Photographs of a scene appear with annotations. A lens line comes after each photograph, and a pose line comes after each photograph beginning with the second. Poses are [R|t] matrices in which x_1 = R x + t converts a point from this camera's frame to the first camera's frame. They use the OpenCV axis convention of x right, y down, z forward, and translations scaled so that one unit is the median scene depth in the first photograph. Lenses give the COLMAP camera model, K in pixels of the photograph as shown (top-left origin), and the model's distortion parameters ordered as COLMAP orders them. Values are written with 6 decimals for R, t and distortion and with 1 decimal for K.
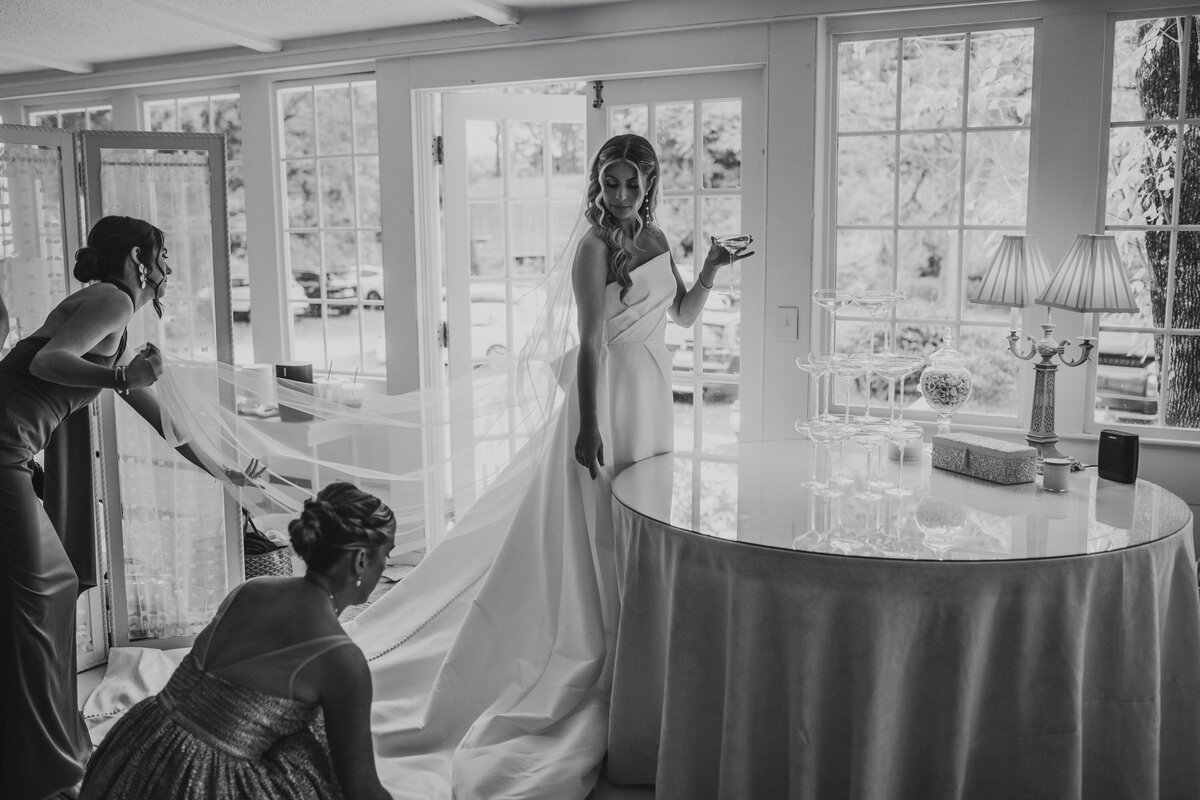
lens RADIAL K [[1159.8, 0, 600.0], [0, 1159.8, 400.0], [0, 0, 1]] dist [-0.081386, 0.099771]
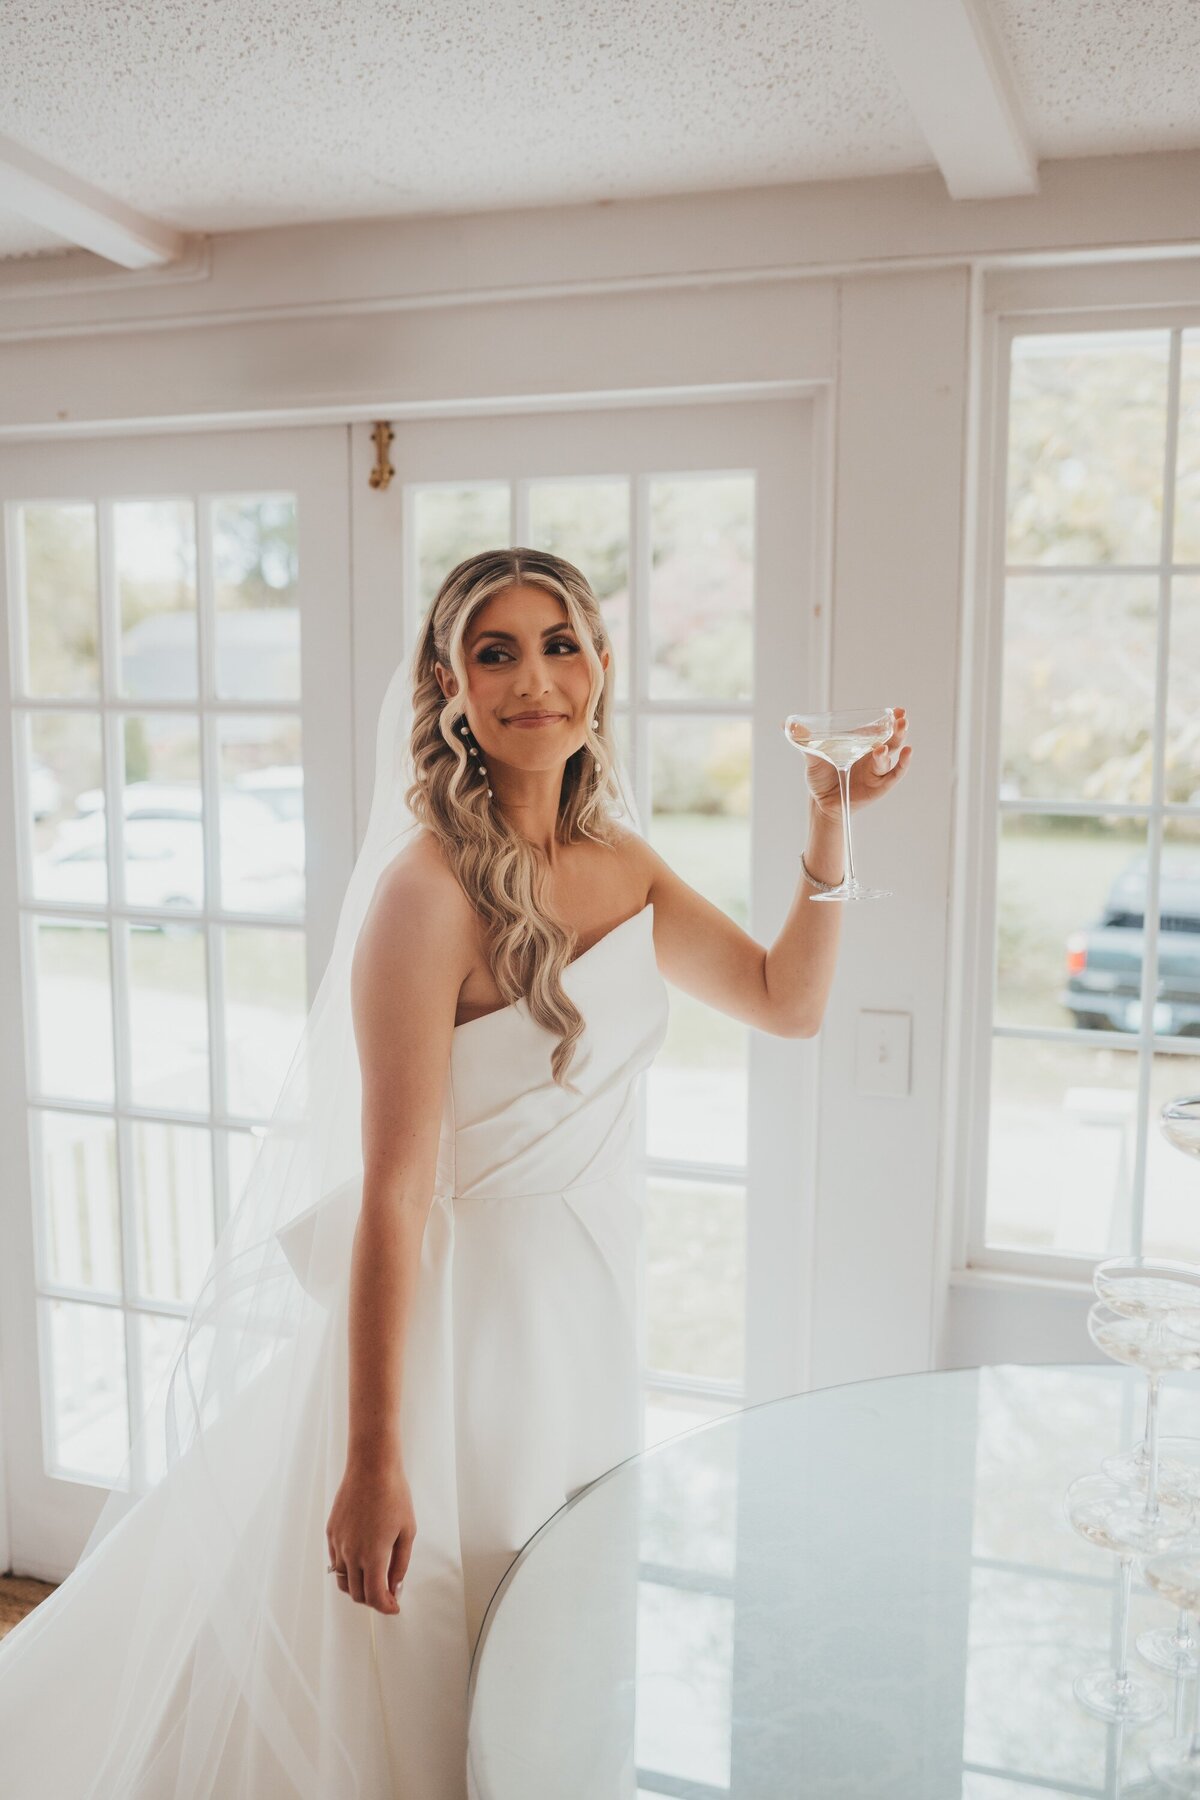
lens RADIAL K [[1739.8, 0, 600.0], [0, 1739.8, 900.0], [0, 0, 1]] dist [-0.081386, 0.099771]
pose [[0.987523, 0.012670, 0.156962, -0.021061], [-0.002346, 0.997831, -0.065786, -0.080596], [-0.157455, 0.064597, 0.985411, 0.454980]]
